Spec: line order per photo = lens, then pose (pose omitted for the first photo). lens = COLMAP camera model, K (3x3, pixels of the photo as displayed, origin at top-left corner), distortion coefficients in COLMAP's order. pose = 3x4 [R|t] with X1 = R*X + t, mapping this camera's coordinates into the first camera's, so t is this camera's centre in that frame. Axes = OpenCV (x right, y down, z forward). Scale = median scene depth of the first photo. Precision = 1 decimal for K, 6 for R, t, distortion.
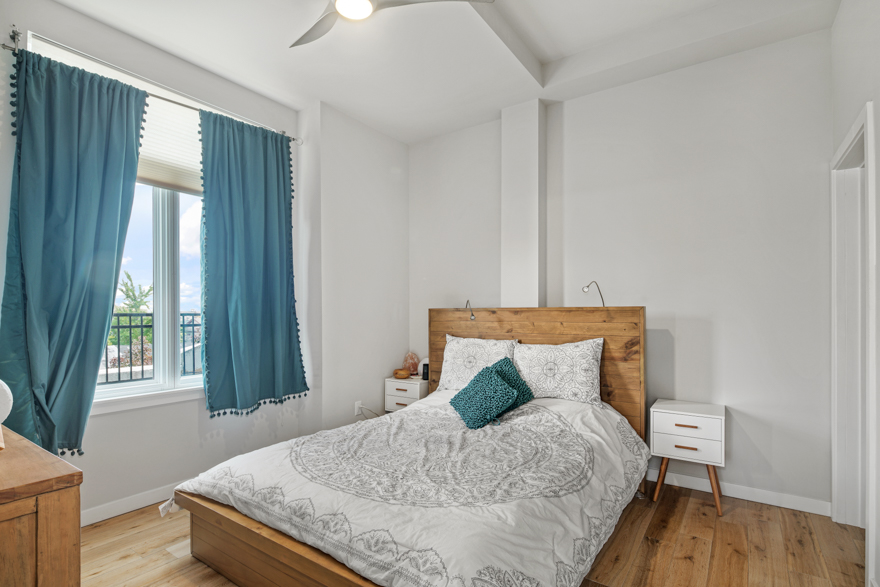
lens RADIAL K [[427.9, 0, 437.4], [0, 427.9, 311.2], [0, 0, 1]] dist [-0.000804, -0.000873]
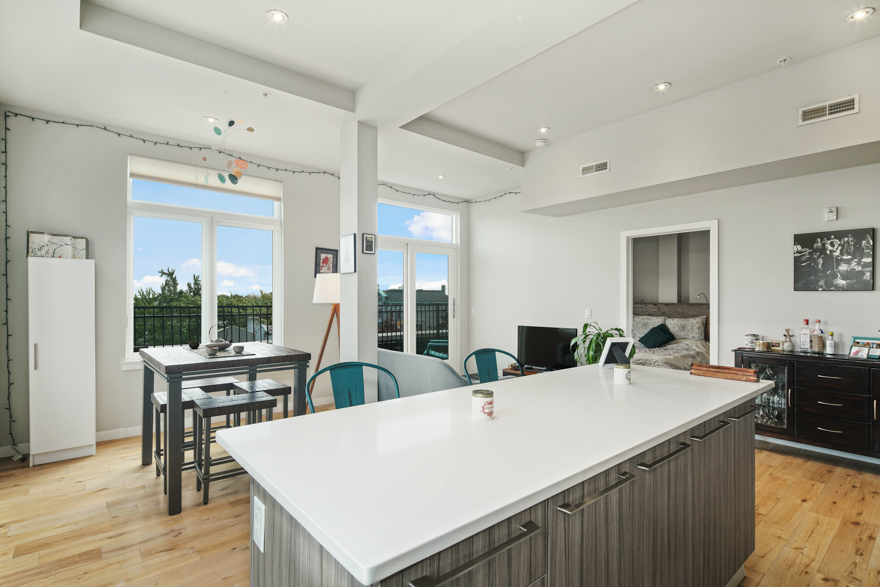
lens RADIAL K [[434.2, 0, 430.7], [0, 434.2, 301.1], [0, 0, 1]] dist [0.002342, -0.000053]
pose [[0.963447, 0.003499, -0.267877, -0.435628], [-0.001313, 0.999964, 0.008341, -0.037222], [0.267896, -0.007684, 0.963417, -1.686292]]
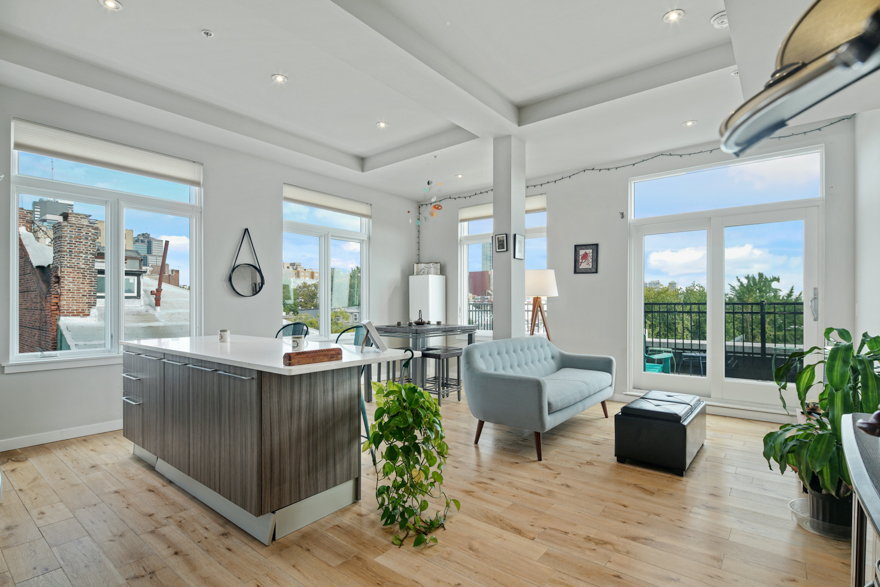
lens RADIAL K [[427.9, 0, 437.4], [0, 427.9, 311.2], [0, 0, 1]] dist [-0.000804, -0.000873]
pose [[-0.073959, 0.016959, -0.997117, 0.447199], [0.006231, 0.999844, 0.016543, 0.005473], [0.997242, -0.004989, -0.074053, -0.639219]]
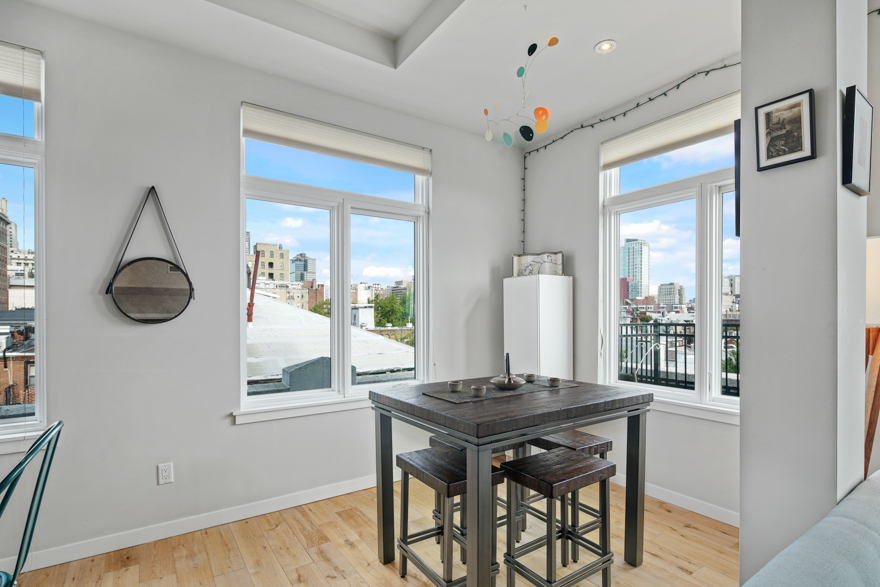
lens RADIAL K [[435.3, 0, 436.3], [0, 435.3, 318.5], [0, 0, 1]] dist [-0.000526, -0.000425]
pose [[-0.358613, 0.008915, -0.933444, -0.483819], [0.007887, 0.999948, 0.006520, -0.034994], [0.933453, -0.005023, -0.358664, -0.680704]]
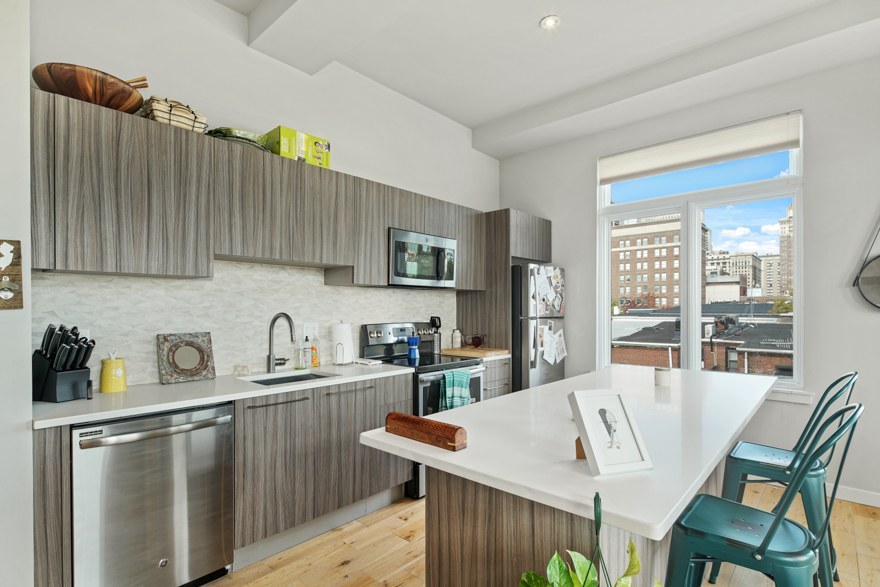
lens RADIAL K [[433.6, 0, 422.7], [0, 433.6, 312.1], [0, 0, 1]] dist [-0.002448, -0.000350]
pose [[-0.988638, 0.005926, 0.150198, -0.239198], [0.005597, 0.999981, -0.002615, -0.026557], [-0.150210, -0.001745, -0.988653, -0.467642]]
